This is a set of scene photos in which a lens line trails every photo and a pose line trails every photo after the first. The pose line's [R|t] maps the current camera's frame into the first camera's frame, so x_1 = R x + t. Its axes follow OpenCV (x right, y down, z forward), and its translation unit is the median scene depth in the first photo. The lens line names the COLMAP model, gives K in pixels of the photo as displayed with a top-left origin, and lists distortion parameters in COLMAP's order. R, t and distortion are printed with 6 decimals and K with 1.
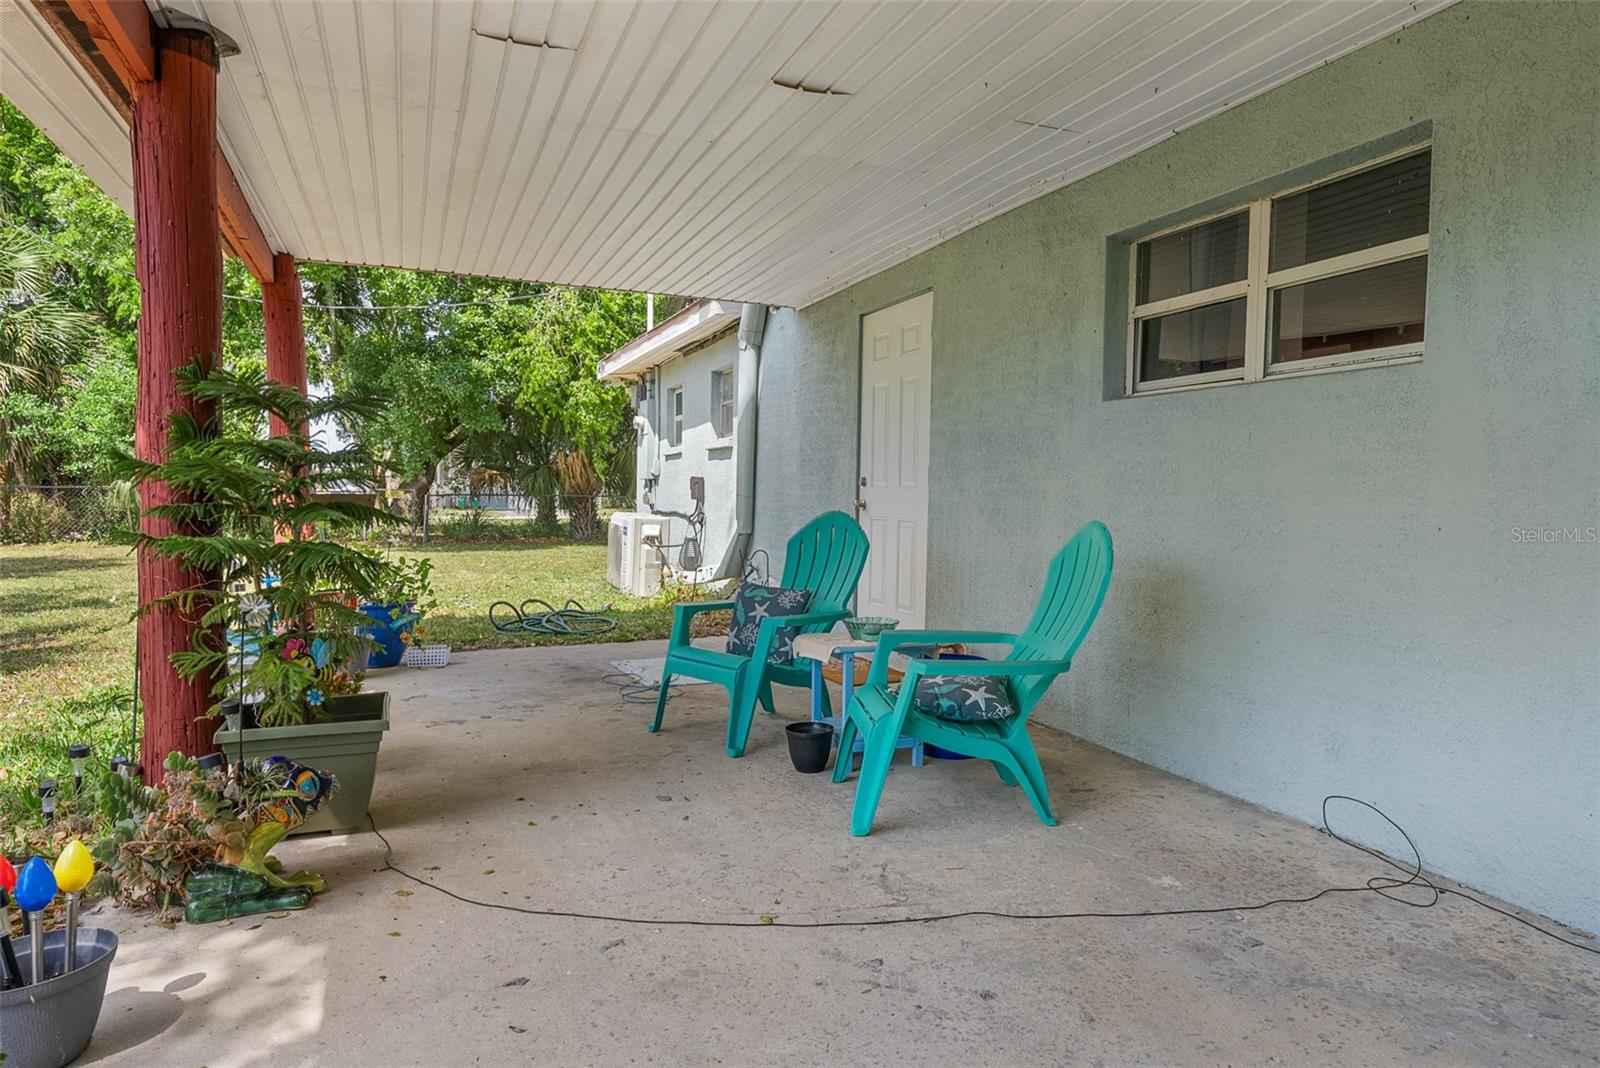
lens RADIAL K [[997.6, 0, 810.3], [0, 997.6, 526.4], [0, 0, 1]] dist [0.003948, -0.001619]
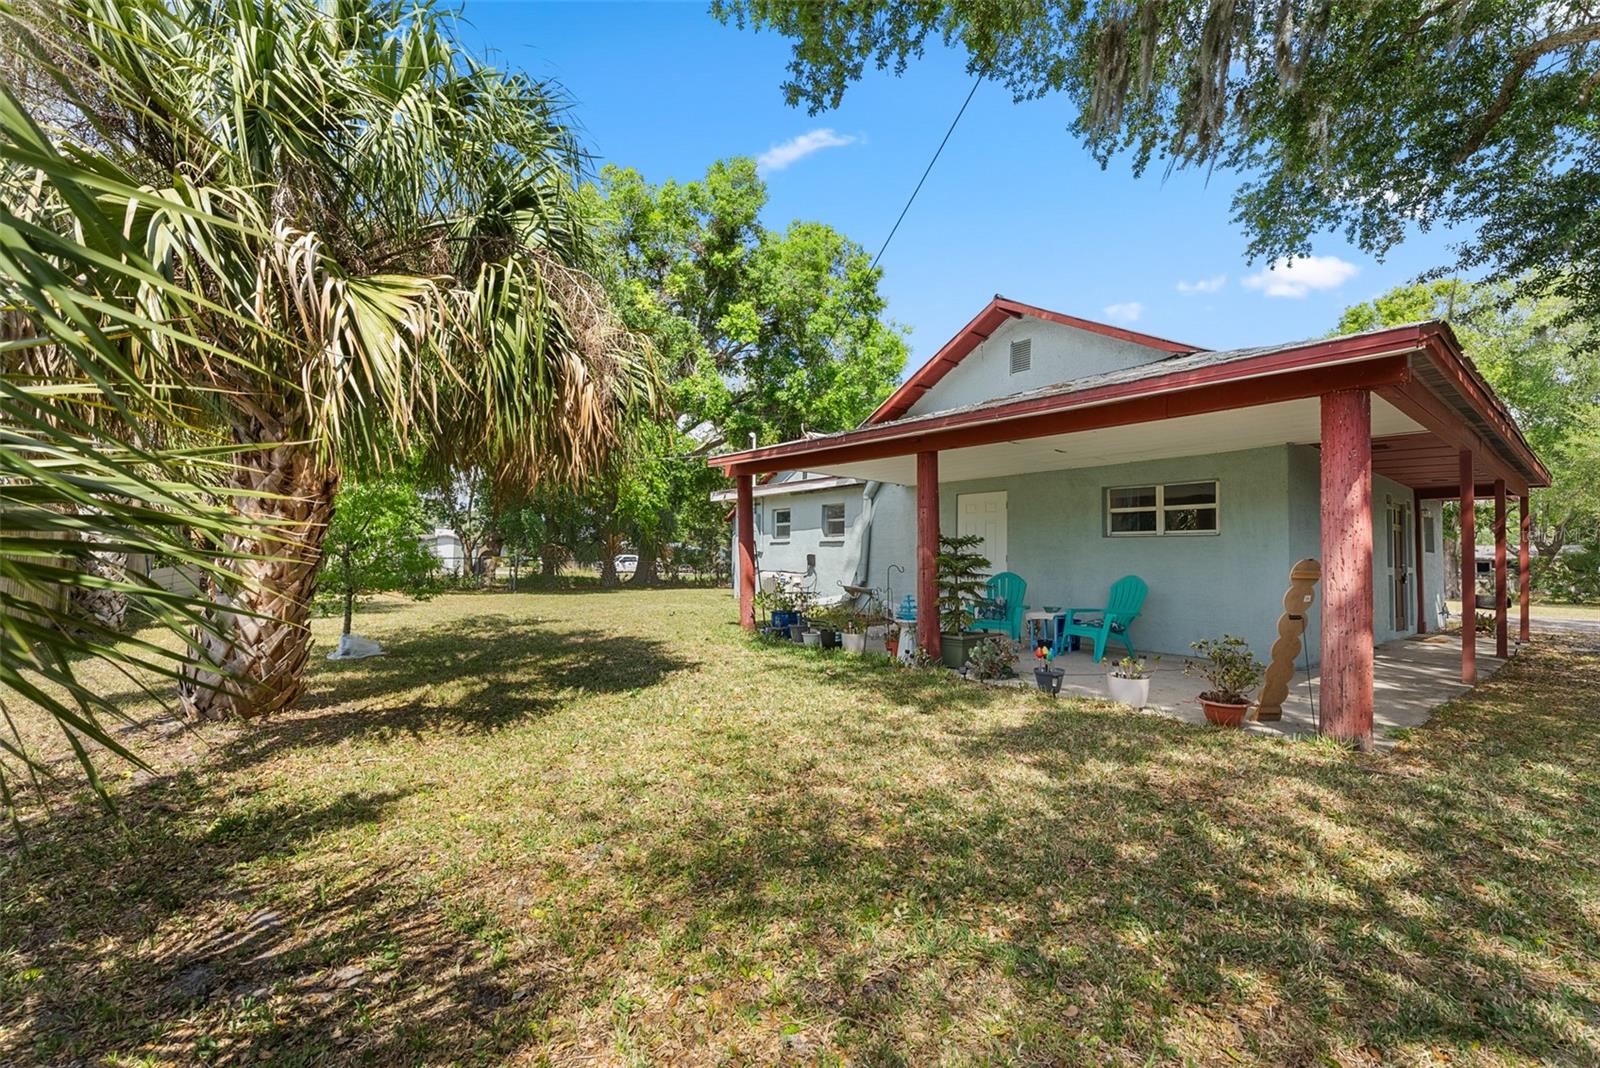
lens RADIAL K [[653.4, 0, 801.9], [0, 653.4, 524.8], [0, 0, 1]] dist [-0.001109, 0.000040]
pose [[0.960335, 0.011675, 0.278603, -1.438584], [0.010693, 0.996846, -0.078634, -0.012681], [-0.278643, 0.078494, 0.957182, -0.881976]]
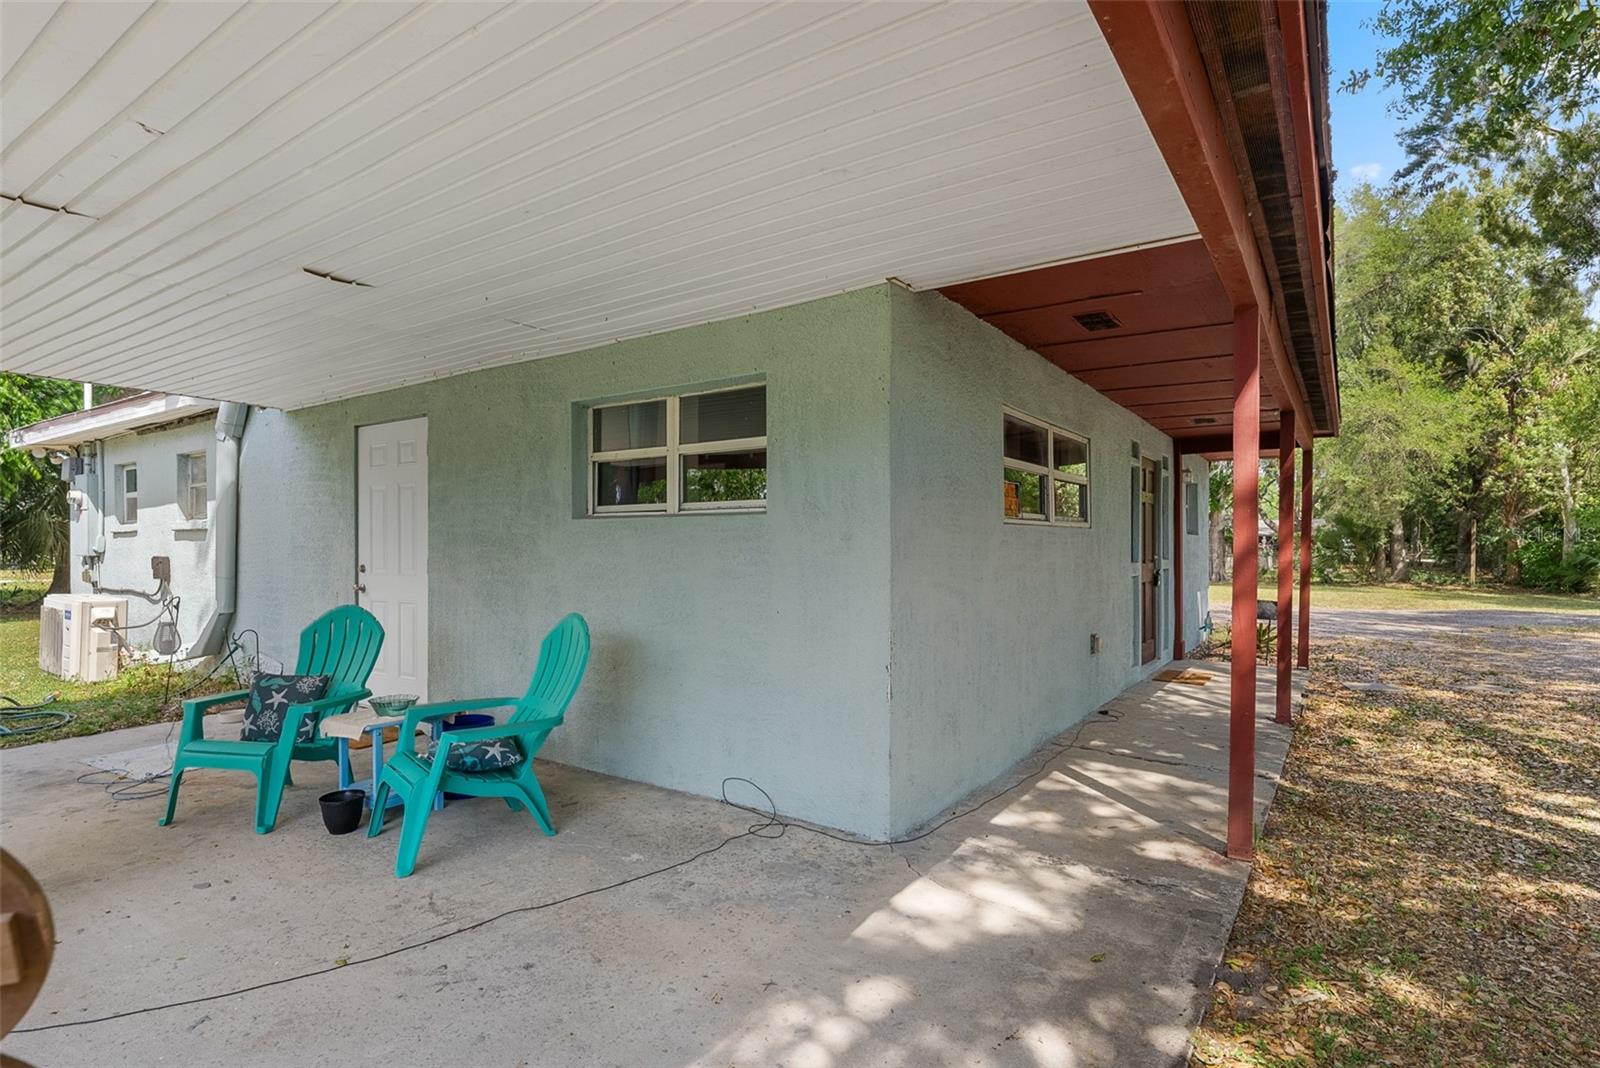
lens RADIAL K [[811.5, 0, 801.2], [0, 811.5, 536.3], [0, 0, 1]] dist [0.002730, -0.001021]
pose [[0.831394, -0.014770, 0.555487, -0.084789], [0.035769, 0.998996, -0.026972, -0.068835], [-0.554531, 0.042293, 0.831088, -0.144273]]
